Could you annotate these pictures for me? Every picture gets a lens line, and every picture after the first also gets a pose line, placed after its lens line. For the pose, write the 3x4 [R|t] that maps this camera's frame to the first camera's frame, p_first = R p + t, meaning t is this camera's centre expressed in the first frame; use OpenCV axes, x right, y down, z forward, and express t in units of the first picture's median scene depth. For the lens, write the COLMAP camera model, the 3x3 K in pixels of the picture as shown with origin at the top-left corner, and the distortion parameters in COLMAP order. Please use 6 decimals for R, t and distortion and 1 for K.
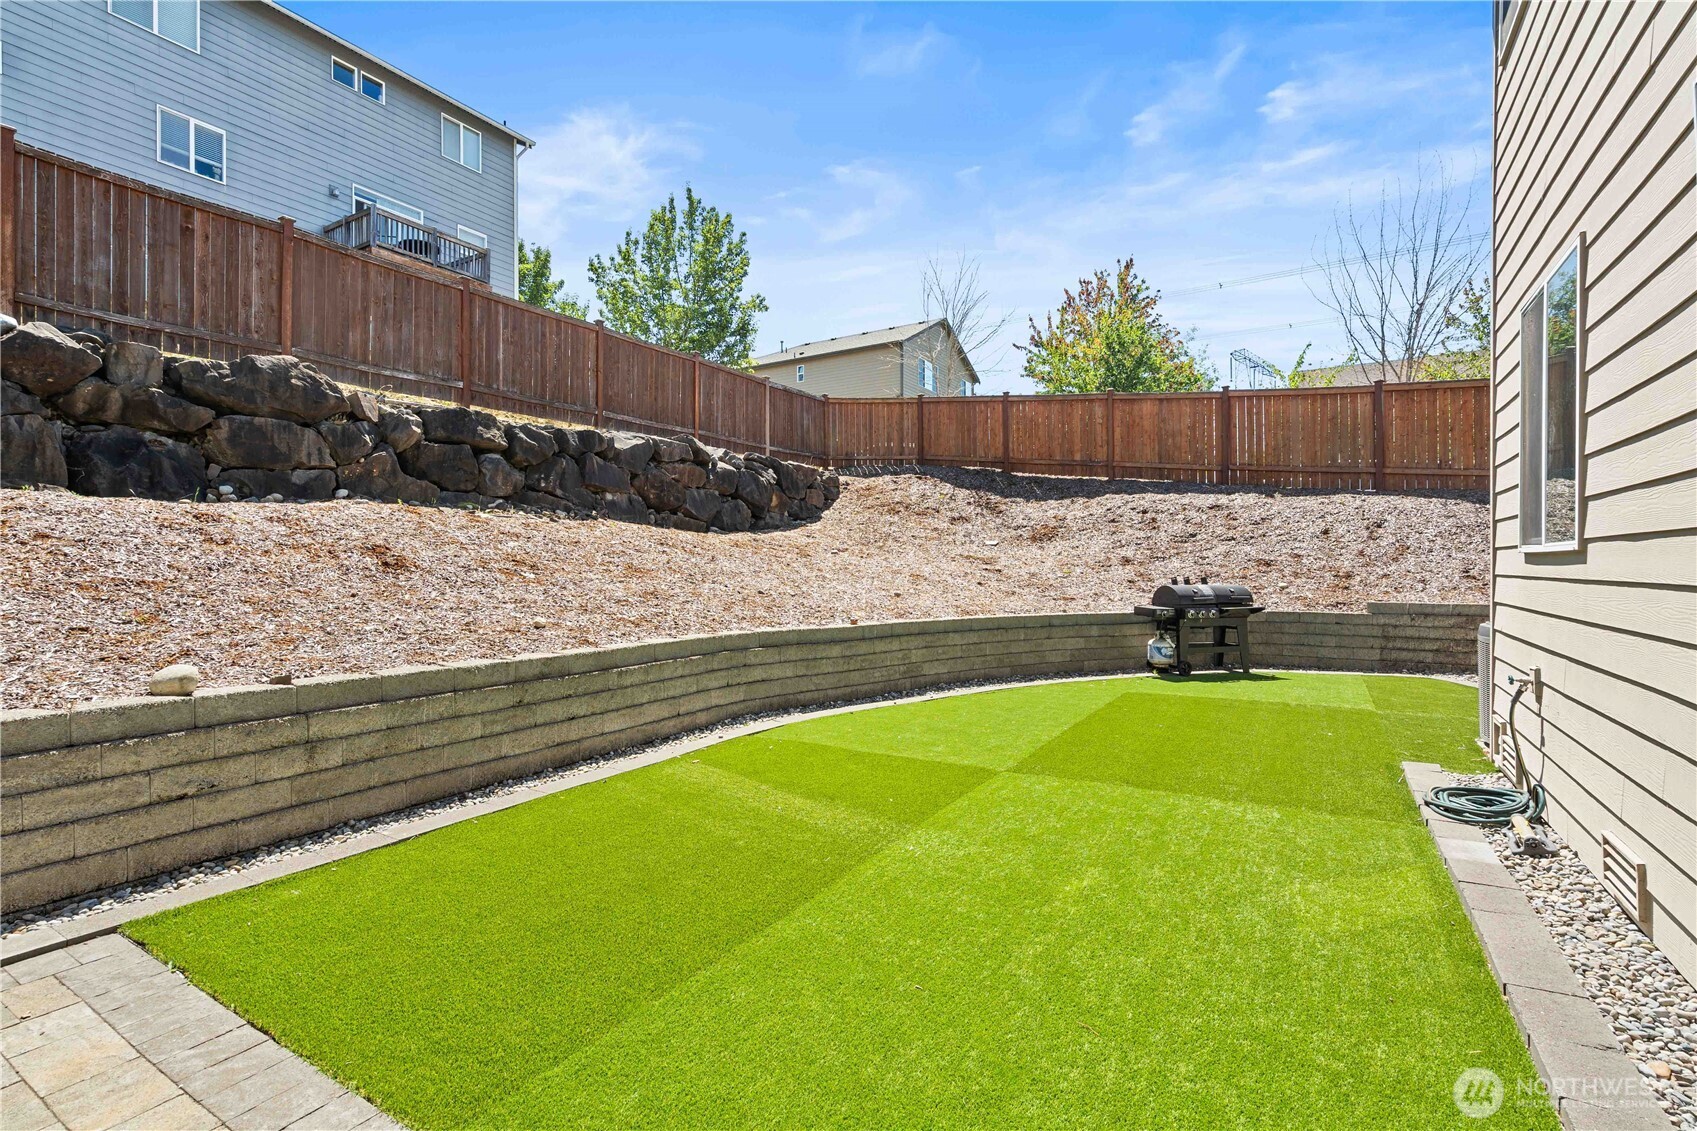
lens RADIAL K [[774.0, 0, 848.5], [0, 774.0, 565.5], [0, 0, 1]] dist [0.000339, -0.000013]
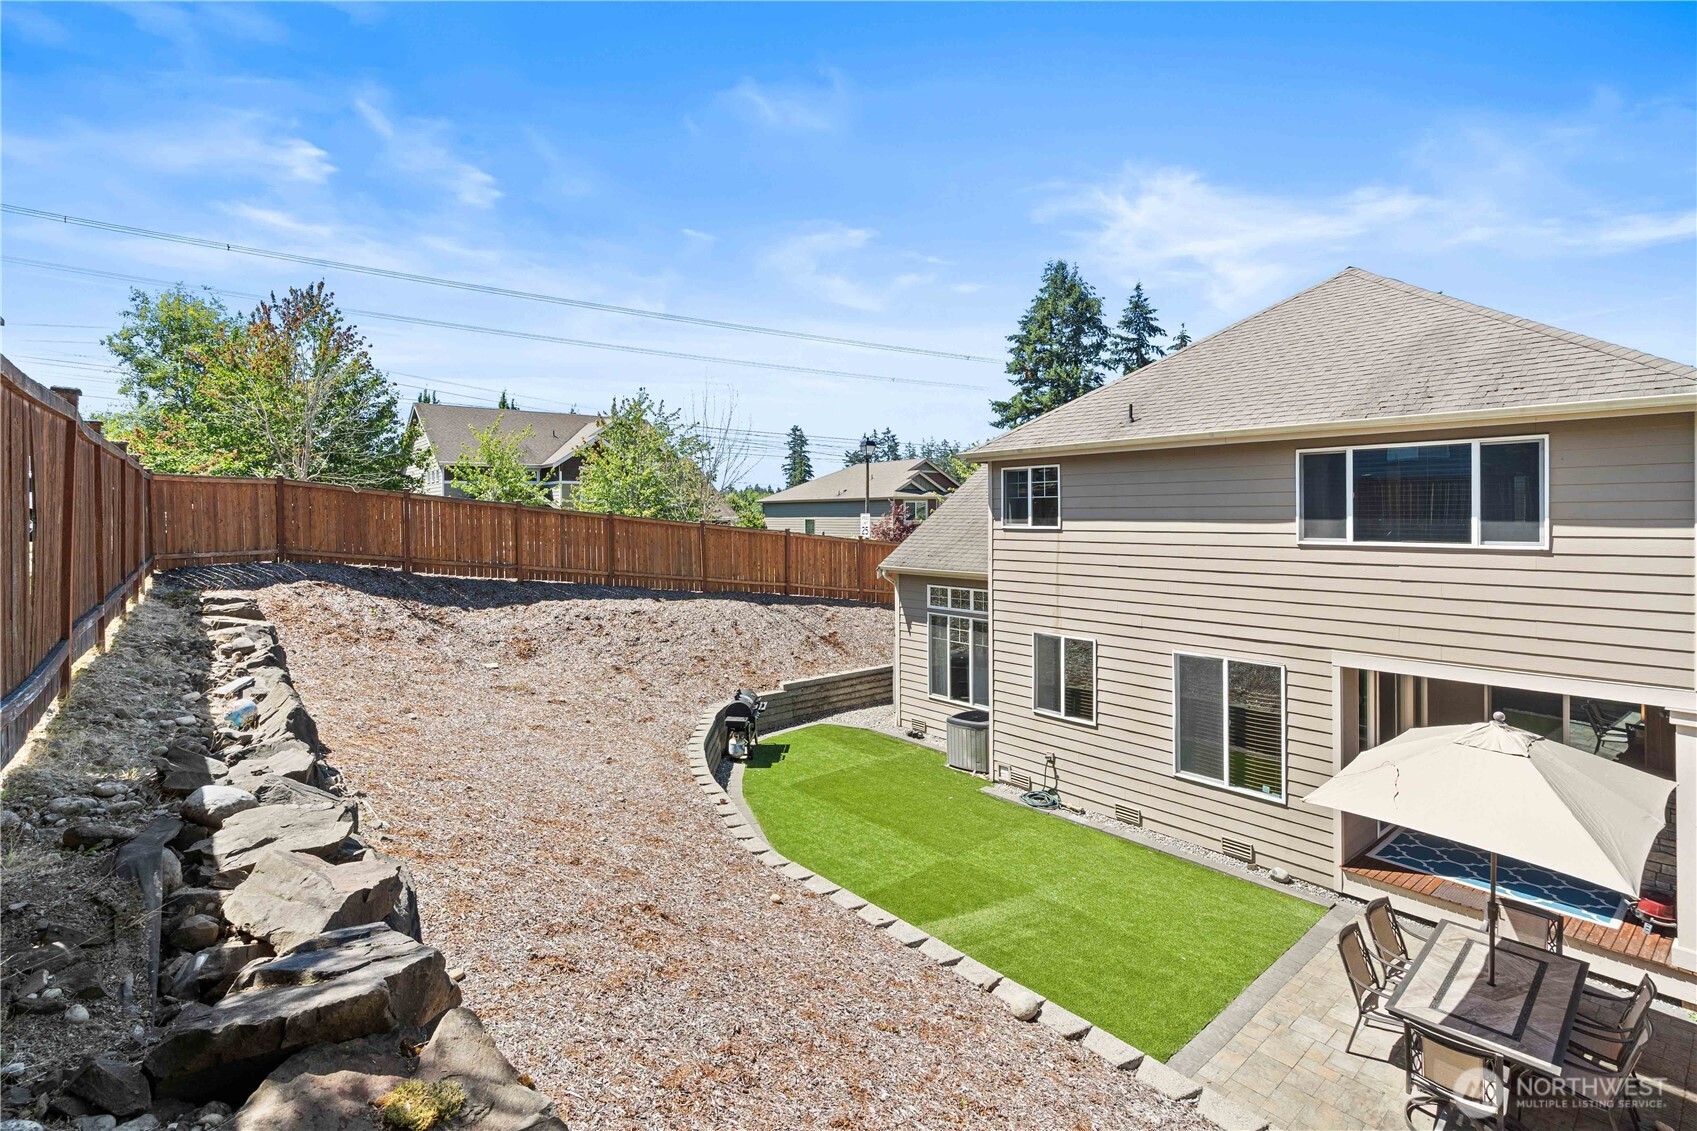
lens RADIAL K [[777.5, 0, 849.5], [0, 777.5, 519.0], [0, 0, 1]] dist [-0.000041, 0.000010]
pose [[0.310198, -0.001100, 0.950671, -0.852138], [0.000769, 0.999999, 0.000906, -0.293614], [-0.950672, 0.000450, 0.310199, 0.283725]]
